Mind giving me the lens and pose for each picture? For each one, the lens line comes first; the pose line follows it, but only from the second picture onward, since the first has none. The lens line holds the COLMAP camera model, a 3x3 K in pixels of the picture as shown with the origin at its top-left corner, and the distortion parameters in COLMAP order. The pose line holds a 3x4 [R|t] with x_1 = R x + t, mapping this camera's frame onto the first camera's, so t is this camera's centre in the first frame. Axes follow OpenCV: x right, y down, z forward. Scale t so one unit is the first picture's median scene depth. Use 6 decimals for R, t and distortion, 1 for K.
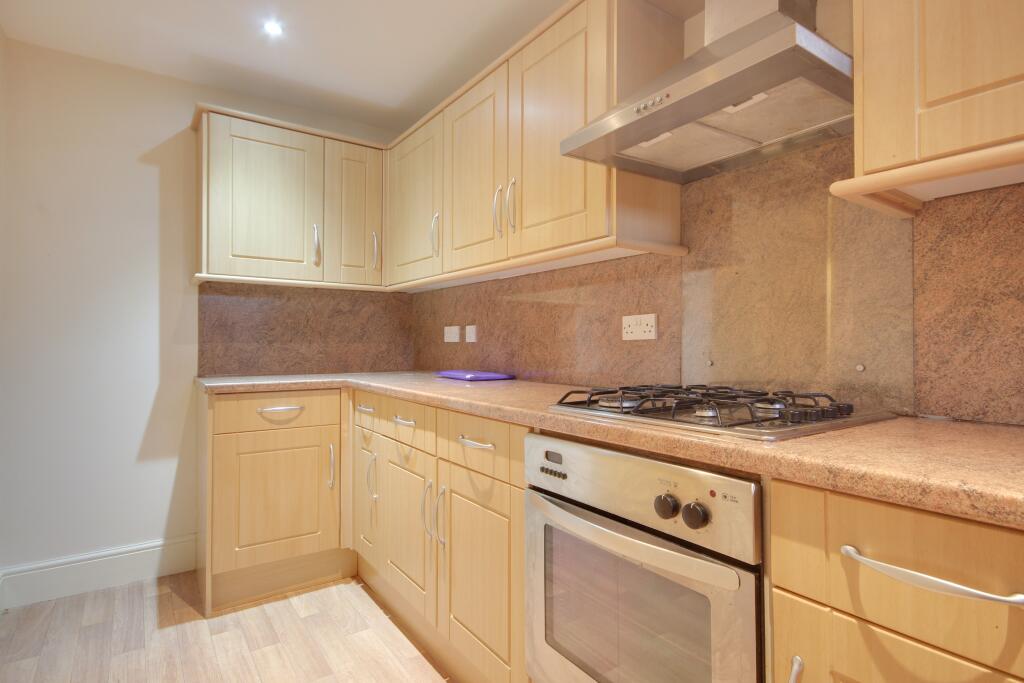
lens RADIAL K [[533.5, 0, 521.8], [0, 533.5, 340.9], [0, 0, 1]] dist [-0.000269, 0.000411]
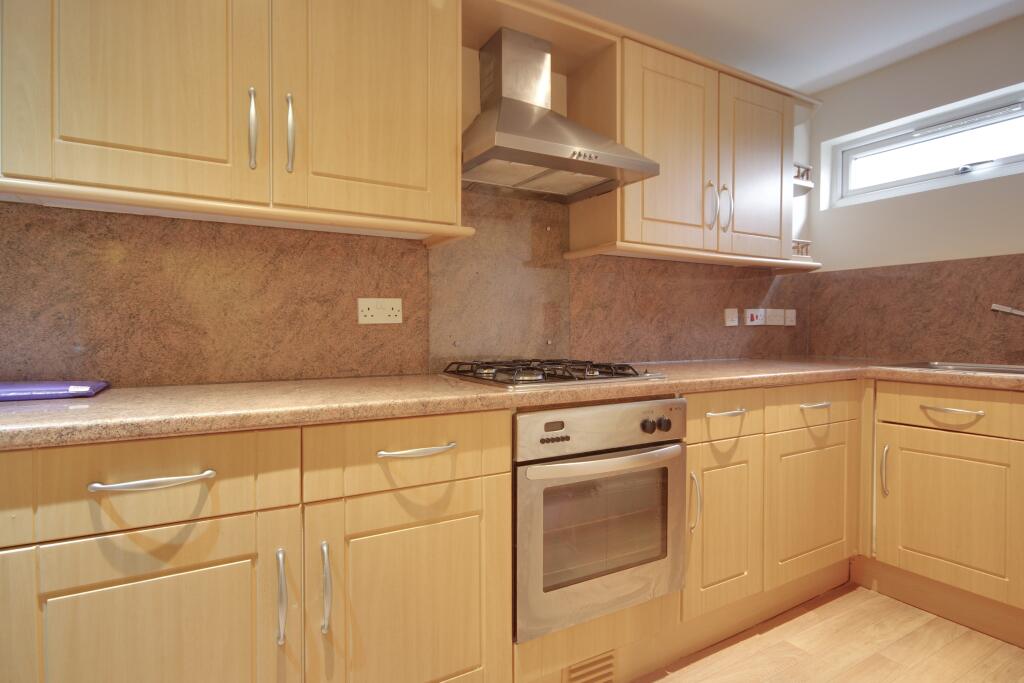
lens RADIAL K [[533.5, 0, 521.0], [0, 533.5, 339.3], [0, 0, 1]] dist [-0.000269, 0.000411]
pose [[0.088525, -0.019682, 0.995879, -0.798960], [-0.006436, 0.999773, 0.020331, 0.005373], [-0.996053, -0.008210, 0.088378, 0.712308]]
